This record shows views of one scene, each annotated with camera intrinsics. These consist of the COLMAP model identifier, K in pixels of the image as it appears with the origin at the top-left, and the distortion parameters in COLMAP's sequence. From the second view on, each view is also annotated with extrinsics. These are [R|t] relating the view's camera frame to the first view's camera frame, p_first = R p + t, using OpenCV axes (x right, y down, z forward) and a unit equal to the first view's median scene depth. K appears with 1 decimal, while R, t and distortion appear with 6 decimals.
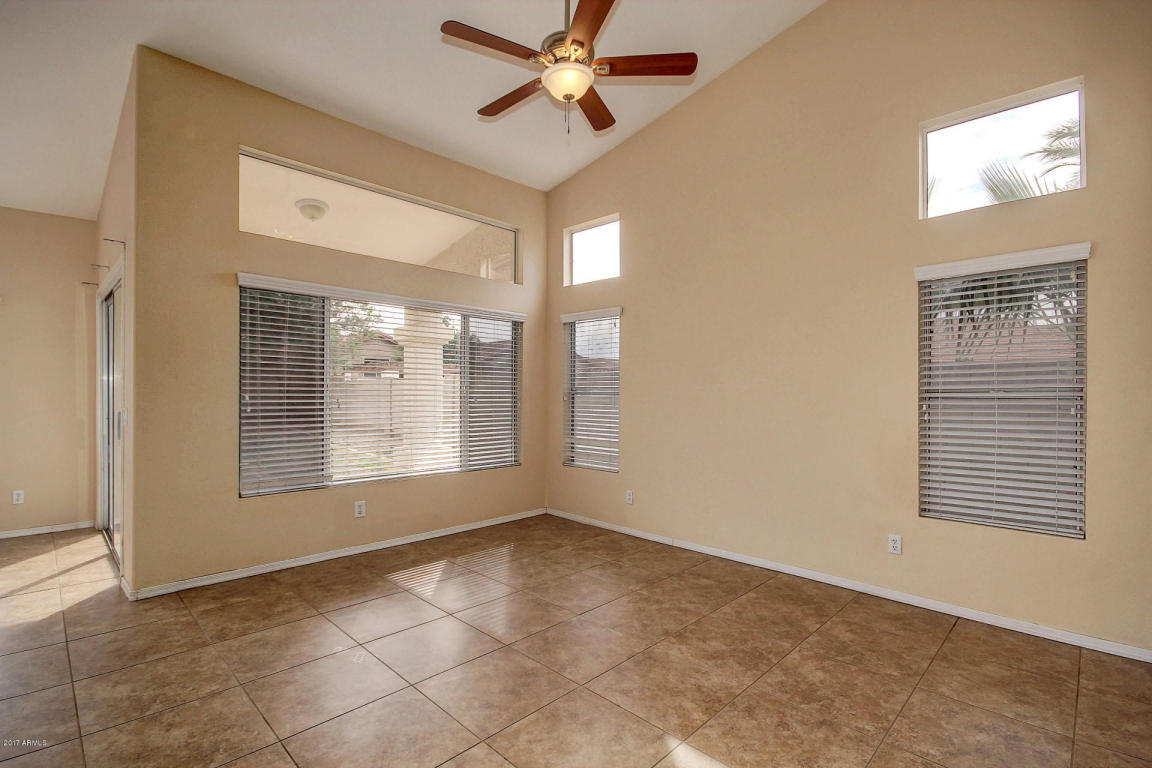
lens RADIAL K [[532.3, 0, 579.3], [0, 532.3, 395.3], [0, 0, 1]] dist [0.000919, -0.004675]
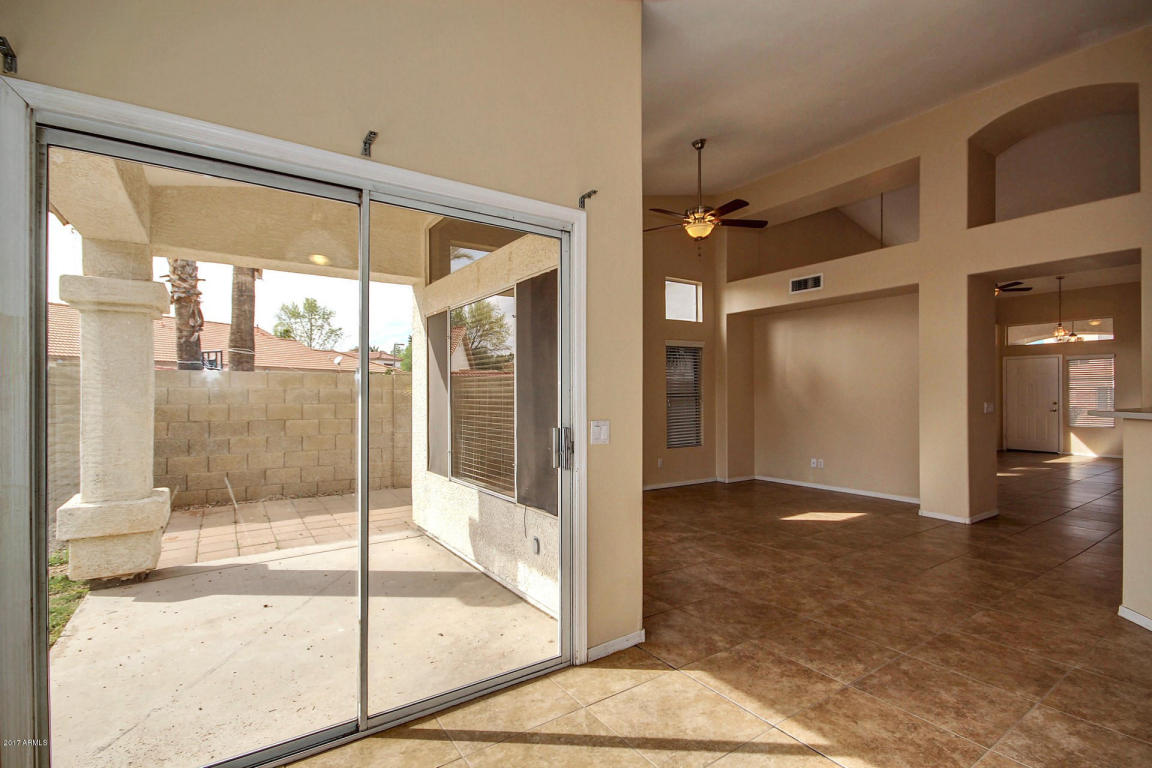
lens RADIAL K [[532.3, 0, 579.3], [0, 532.3, 395.3], [0, 0, 1]] dist [0.000919, -0.004675]
pose [[0.194726, -0.008113, 0.980824, -1.451870], [0.008002, 0.999946, 0.006683, -0.017414], [-0.980825, 0.006547, 0.194781, 0.790551]]
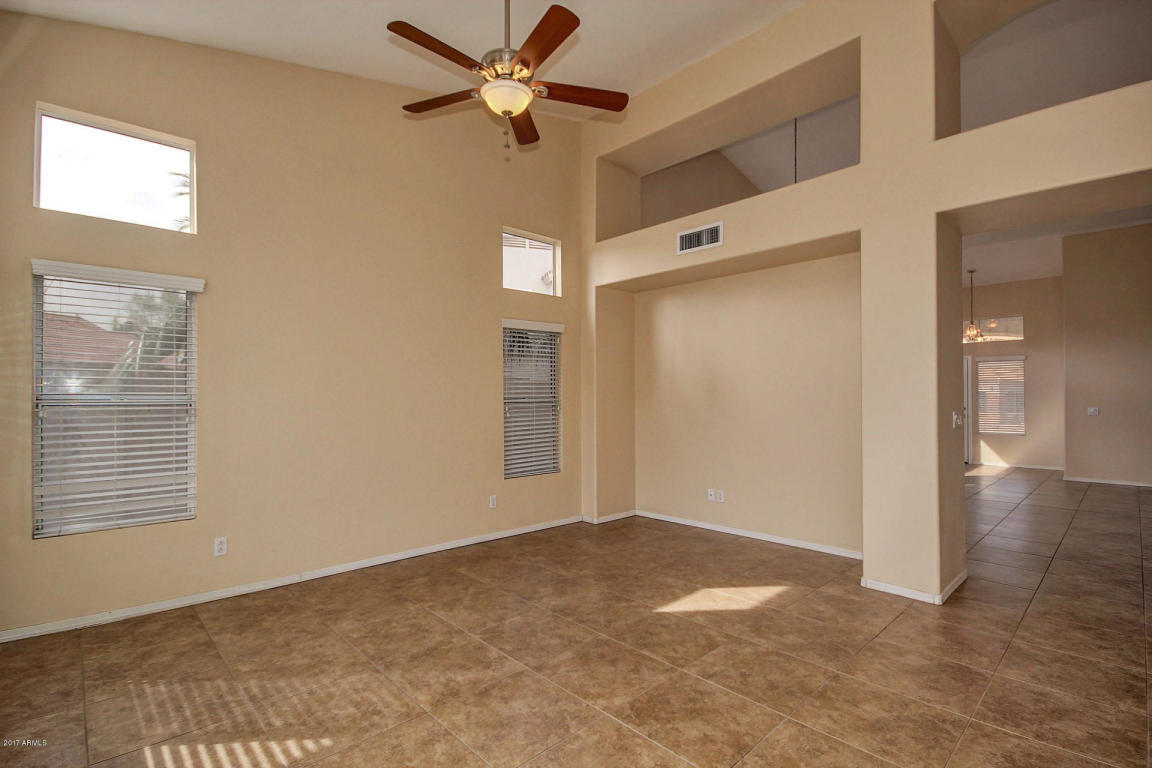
lens RADIAL K [[532.3, 0, 579.3], [0, 532.3, 395.3], [0, 0, 1]] dist [0.000919, -0.004675]
pose [[0.038069, -0.000306, 0.999275, -0.776761], [0.006735, 0.999977, 0.000050, -0.013693], [-0.999252, 0.006729, 0.038070, 0.619673]]
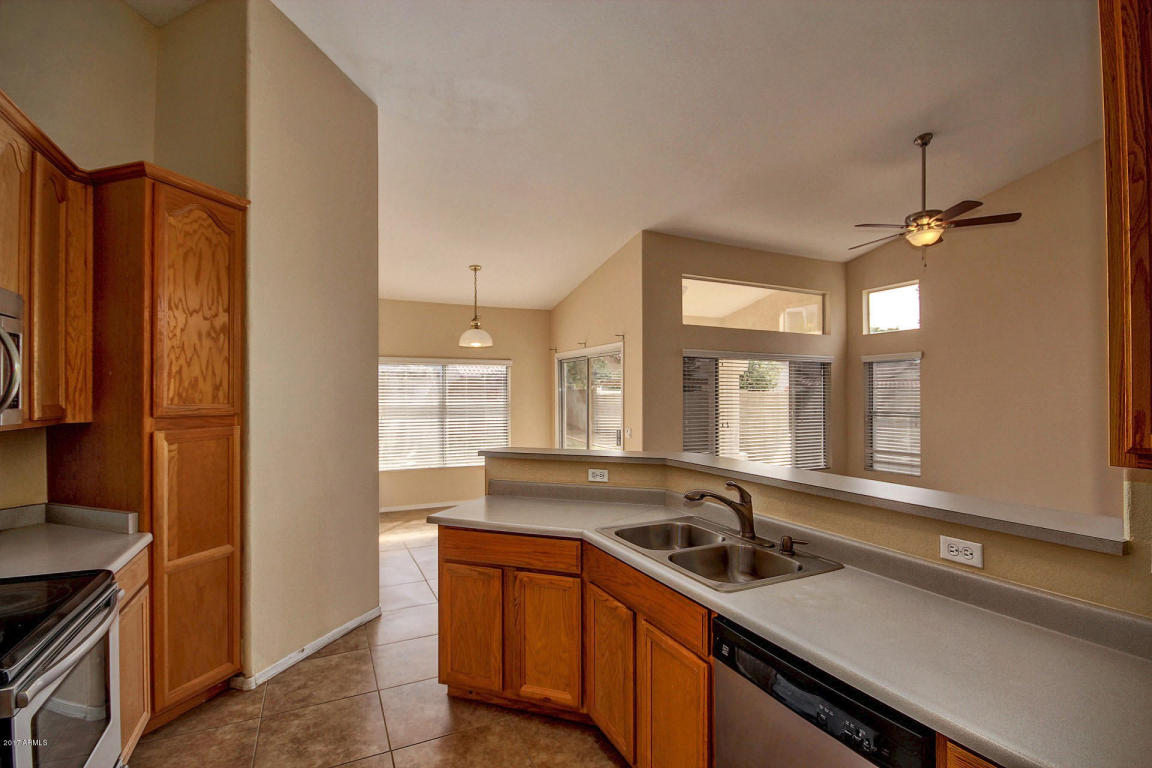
lens RADIAL K [[532.3, 0, 579.3], [0, 532.3, 395.3], [0, 0, 1]] dist [0.000919, -0.004675]
pose [[0.941575, -0.009329, -0.336673, -0.358259], [0.005973, 0.999922, -0.011003, -0.062756], [0.336750, 0.008349, 0.941557, -0.679999]]
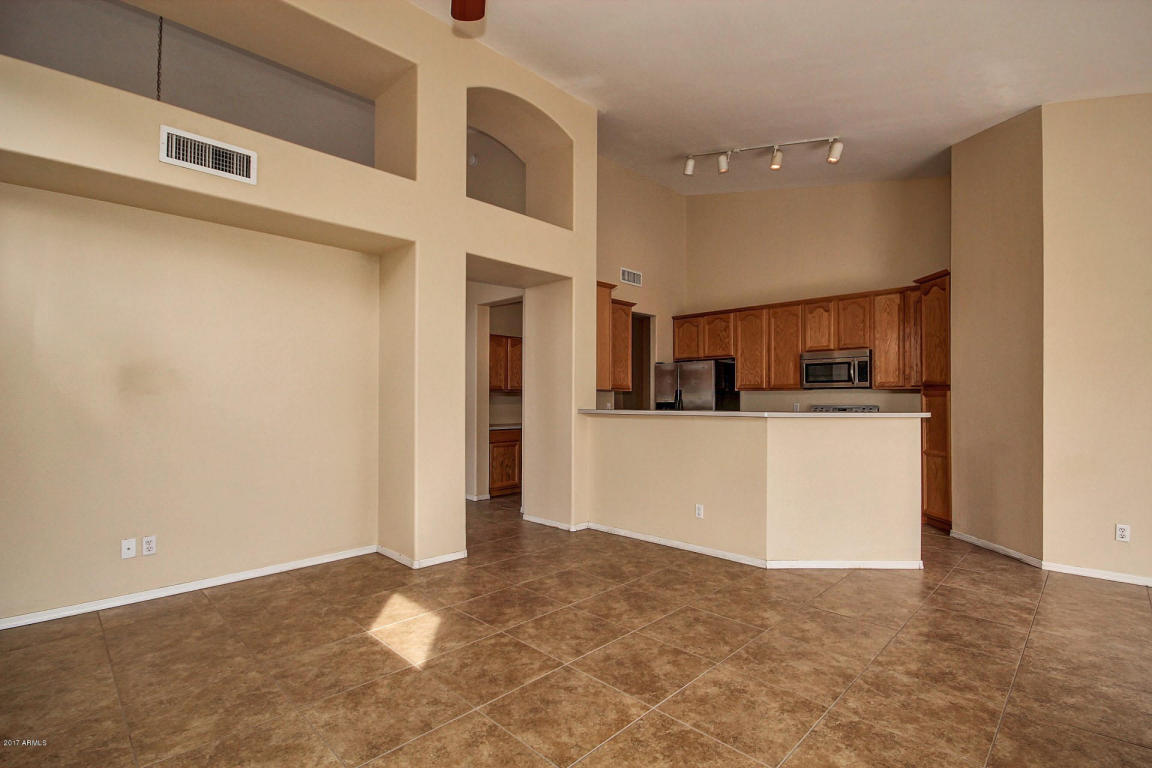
lens RADIAL K [[532.3, 0, 579.3], [0, 532.3, 395.3], [0, 0, 1]] dist [0.000919, -0.004675]
pose [[-0.999921, -0.009871, 0.007821, -0.112568], [-0.009876, 0.999951, -0.000666, -0.010112], [-0.007814, -0.000743, -0.999969, 1.204880]]
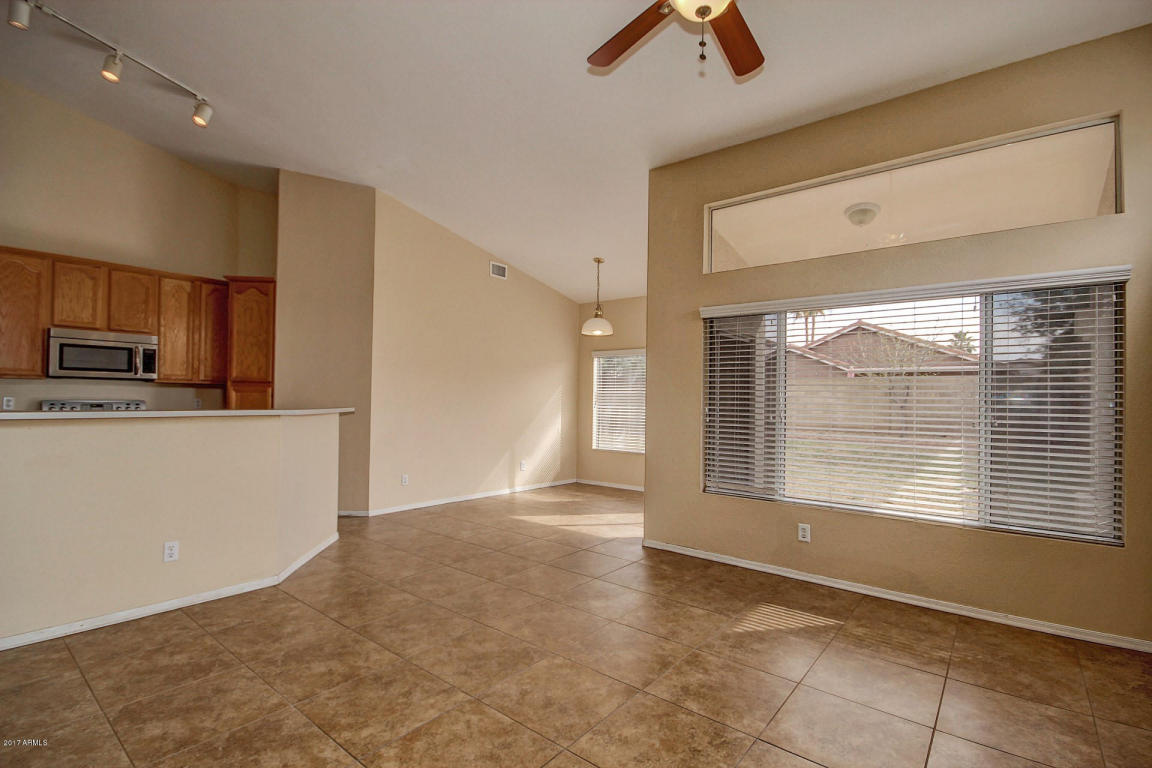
lens RADIAL K [[532.3, 0, 579.3], [0, 532.3, 395.3], [0, 0, 1]] dist [0.000919, -0.004675]
pose [[0.091542, -0.016337, -0.995667, 0.528972], [-0.020662, 0.999619, -0.018302, -0.000188], [0.995587, 0.022248, 0.091170, 0.576024]]
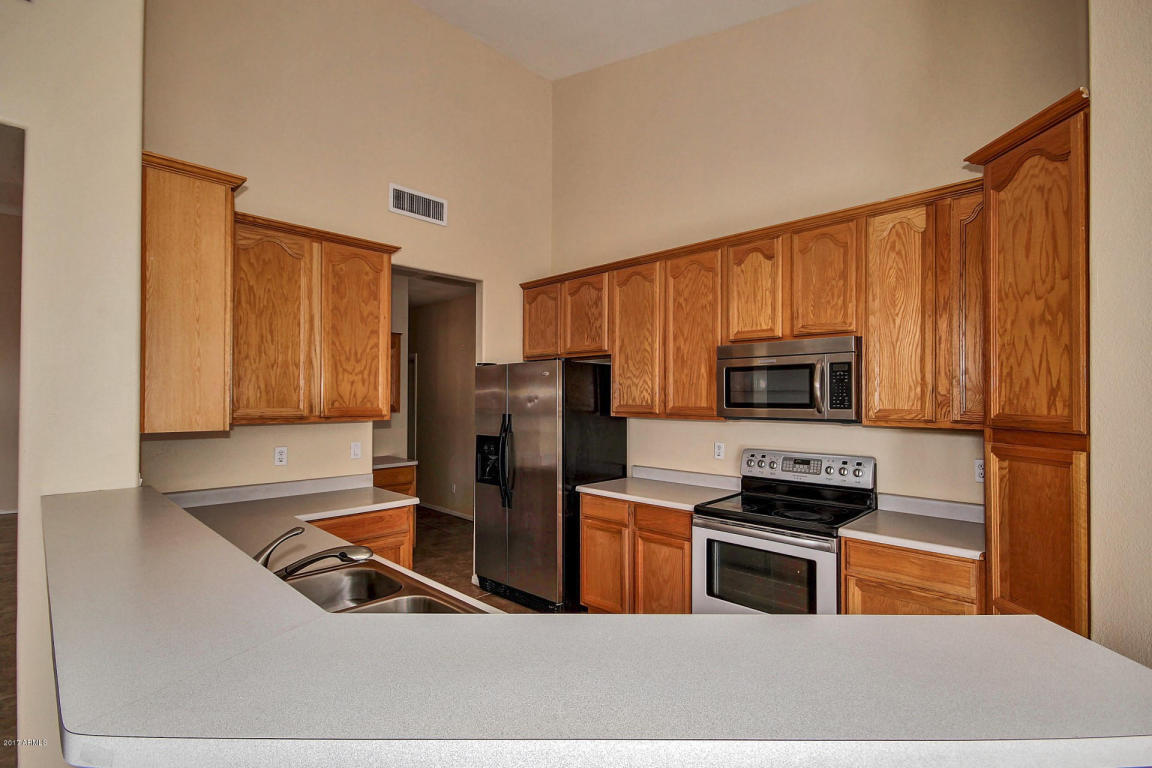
lens RADIAL K [[532.3, 0, 579.3], [0, 532.3, 395.3], [0, 0, 1]] dist [0.000919, -0.004675]
pose [[-0.999894, -0.012858, 0.006776, -0.610701], [-0.012851, 0.999917, 0.001114, -0.075097], [-0.006790, 0.001027, -0.999976, 0.305598]]
